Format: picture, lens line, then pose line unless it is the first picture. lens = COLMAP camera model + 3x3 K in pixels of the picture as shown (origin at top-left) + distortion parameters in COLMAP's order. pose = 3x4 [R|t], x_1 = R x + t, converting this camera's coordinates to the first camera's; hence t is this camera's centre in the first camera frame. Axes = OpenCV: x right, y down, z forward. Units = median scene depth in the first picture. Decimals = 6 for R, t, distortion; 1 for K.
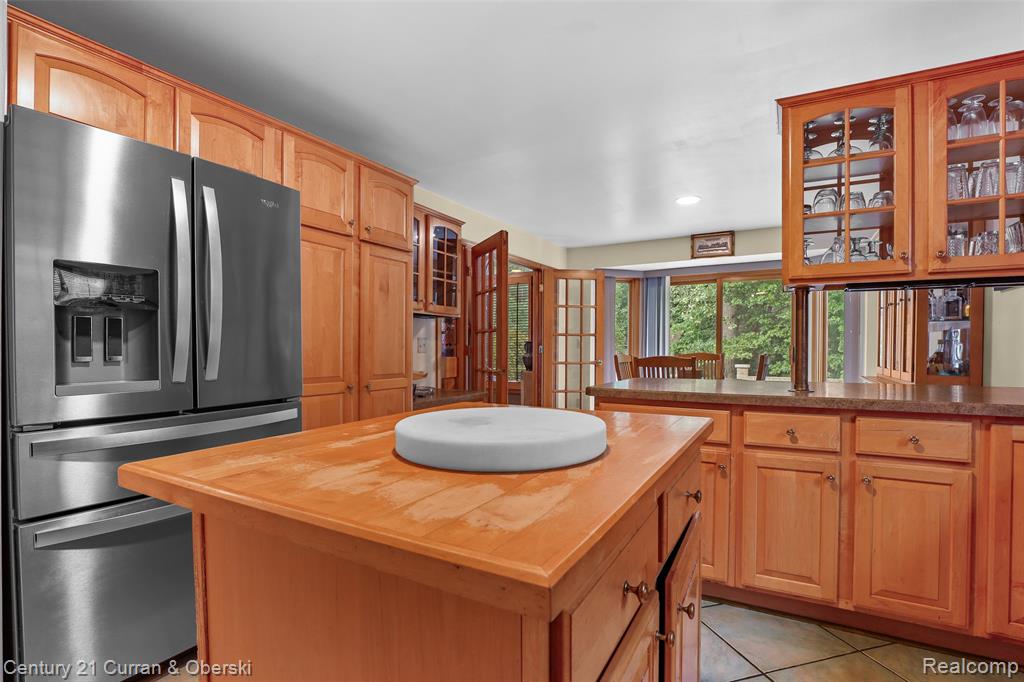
lens RADIAL K [[477.8, 0, 514.4], [0, 477.8, 348.8], [0, 0, 1]] dist [-0.035060, 0.000130]
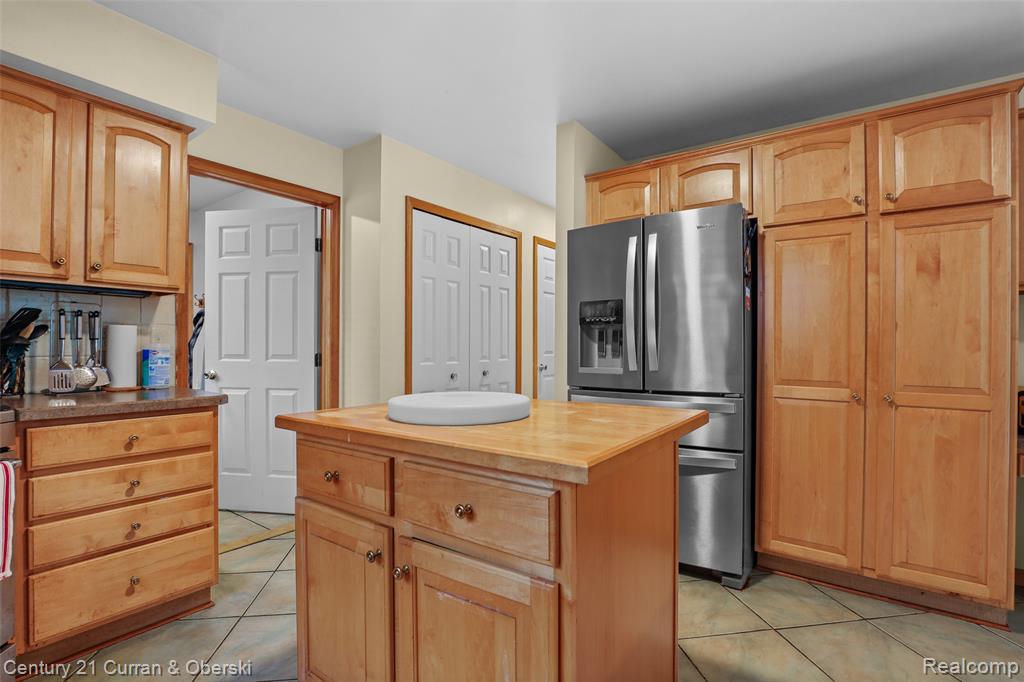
lens RADIAL K [[477.8, 0, 514.4], [0, 477.8, 348.8], [0, 0, 1]] dist [-0.035060, 0.000130]
pose [[-0.099181, -0.002043, -0.995067, 0.533529], [-0.009377, 0.999955, -0.001119, 0.004182], [0.995025, 0.009220, -0.099196, 0.482181]]
